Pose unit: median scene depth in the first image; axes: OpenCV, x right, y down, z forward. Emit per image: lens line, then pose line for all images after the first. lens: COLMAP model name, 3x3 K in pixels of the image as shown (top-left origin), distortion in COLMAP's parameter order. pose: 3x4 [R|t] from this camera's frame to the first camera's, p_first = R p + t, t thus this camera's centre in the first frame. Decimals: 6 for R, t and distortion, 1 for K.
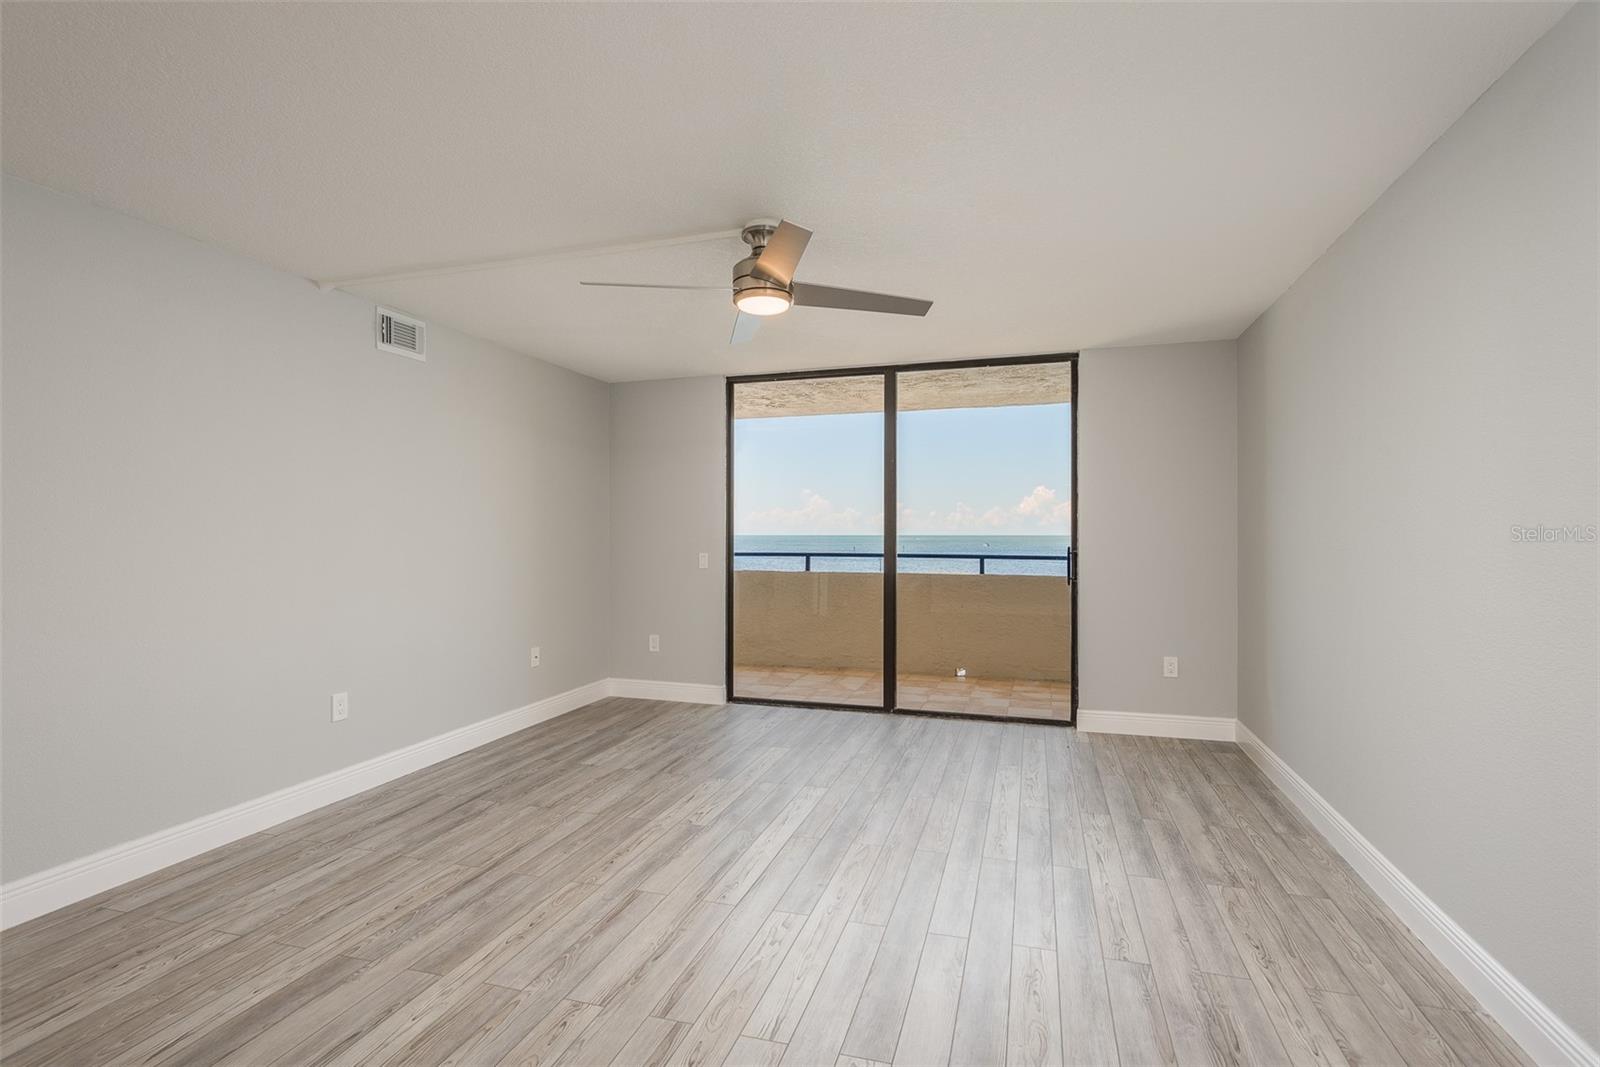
lens RADIAL K [[768.6, 0, 800.6], [0, 768.6, 498.3], [0, 0, 1]] dist [-0.000663, -0.000827]
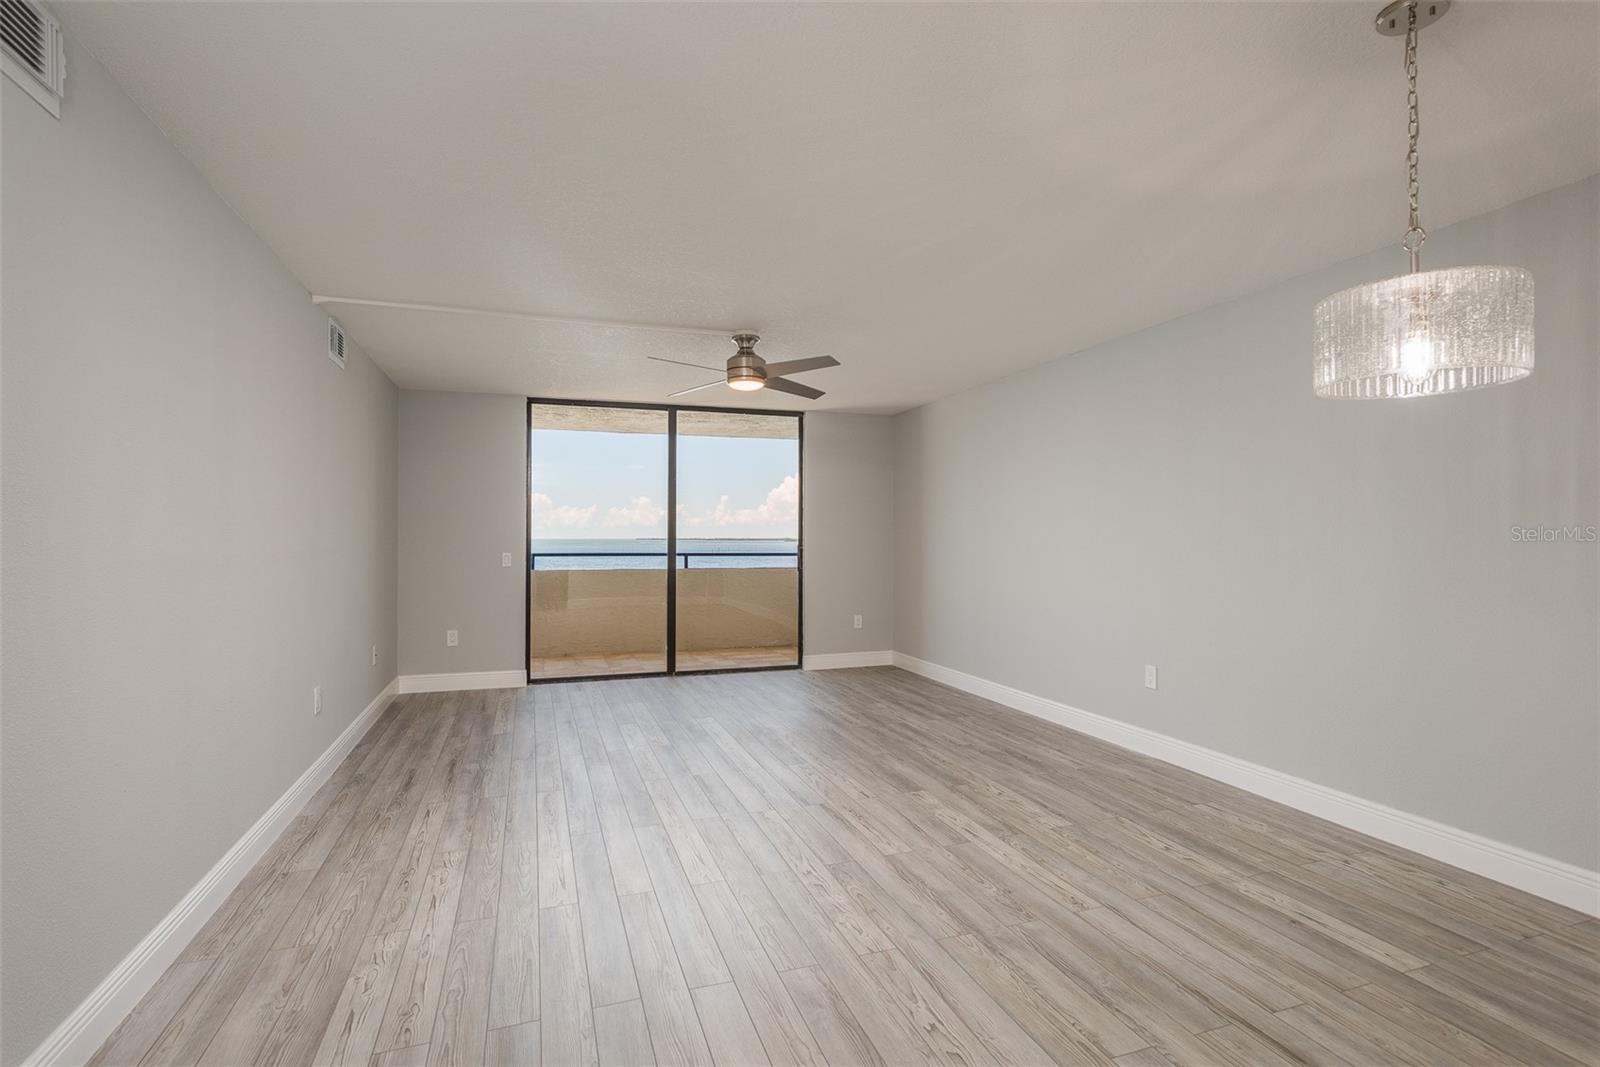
lens RADIAL K [[764.9, 0, 800.0], [0, 764.9, 533.5], [0, 0, 1]] dist [0.001601, 0.000002]
pose [[0.809928, 0.003305, 0.586520, -0.485882], [-0.030403, 0.998876, 0.036356, -0.013355], [-0.585740, -0.047277, 0.809119, -0.164926]]
